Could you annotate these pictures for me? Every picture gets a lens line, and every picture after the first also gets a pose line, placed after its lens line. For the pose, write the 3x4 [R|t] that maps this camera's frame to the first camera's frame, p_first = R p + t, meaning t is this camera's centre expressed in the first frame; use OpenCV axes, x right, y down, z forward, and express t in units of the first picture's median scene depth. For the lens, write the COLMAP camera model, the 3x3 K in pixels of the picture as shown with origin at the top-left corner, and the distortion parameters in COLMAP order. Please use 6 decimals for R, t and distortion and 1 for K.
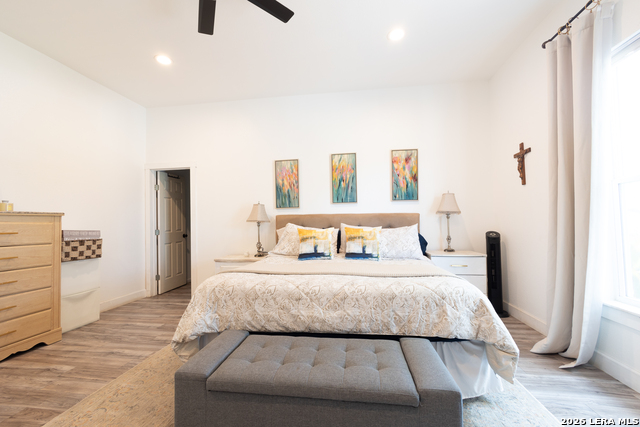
lens RADIAL K [[272.0, 0, 320.0], [0, 272.0, 216.6], [0, 0, 1]] dist [-0.004094, 0.000305]
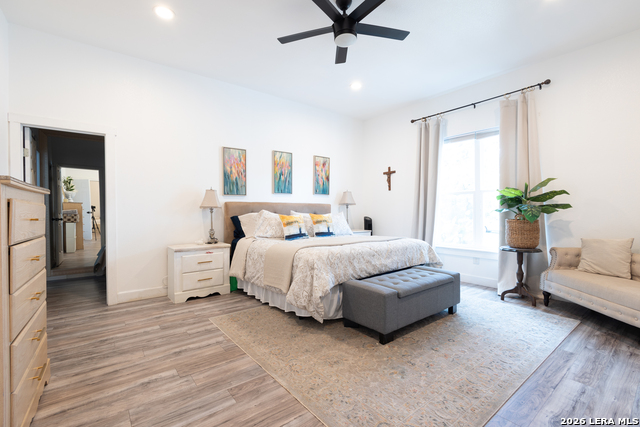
lens RADIAL K [[272.0, 0, 333.0], [0, 272.0, 215.2], [0, 0, 1]] dist [-0.004094, 0.000305]
pose [[0.688747, -0.000731, 0.725001, -0.671004], [-0.025677, 0.999348, 0.025400, 0.009236], [-0.724547, -0.036110, 0.688279, 0.018363]]
